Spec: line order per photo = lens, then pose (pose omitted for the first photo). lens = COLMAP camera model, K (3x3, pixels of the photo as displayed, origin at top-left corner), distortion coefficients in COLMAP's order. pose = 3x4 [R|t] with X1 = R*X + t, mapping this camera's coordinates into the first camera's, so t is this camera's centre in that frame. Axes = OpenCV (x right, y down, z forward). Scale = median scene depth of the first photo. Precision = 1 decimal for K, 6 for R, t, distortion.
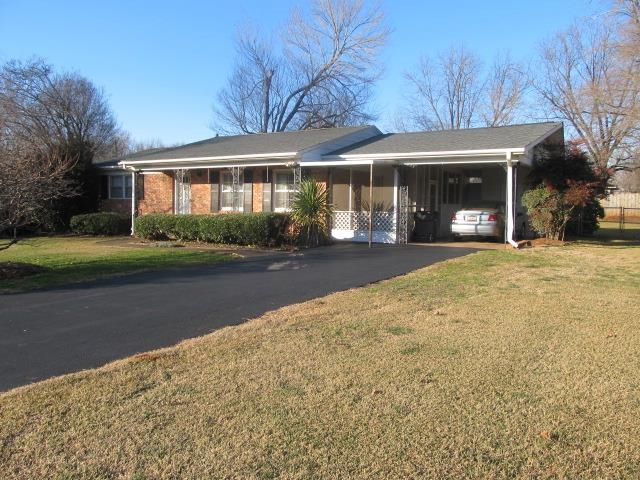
lens RADIAL K [[530.7, 0, 319.8], [0, 530.7, 240.0], [0, 0, 1]] dist [-0.030677, -0.001127]
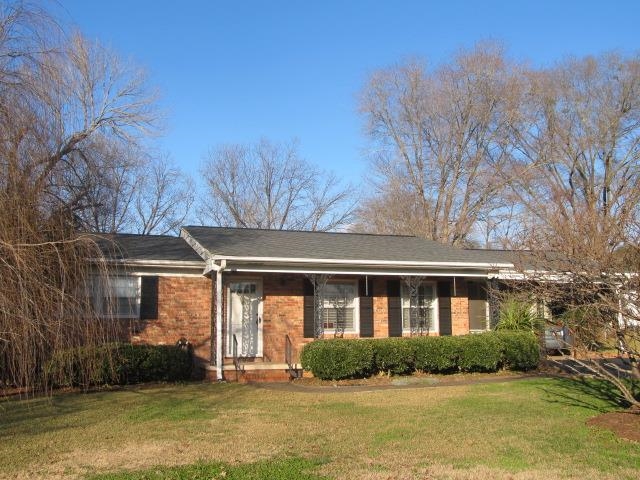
lens RADIAL K [[639.3, 0, 319.9], [0, 639.3, 239.8], [0, 0, 1]] dist [-0.009634, 0.000000]
pose [[0.655422, 0.086594, 0.750282, -0.863405], [0.064353, 0.983390, -0.169714, -0.033602], [-0.752516, 0.159517, 0.638963, 0.434125]]
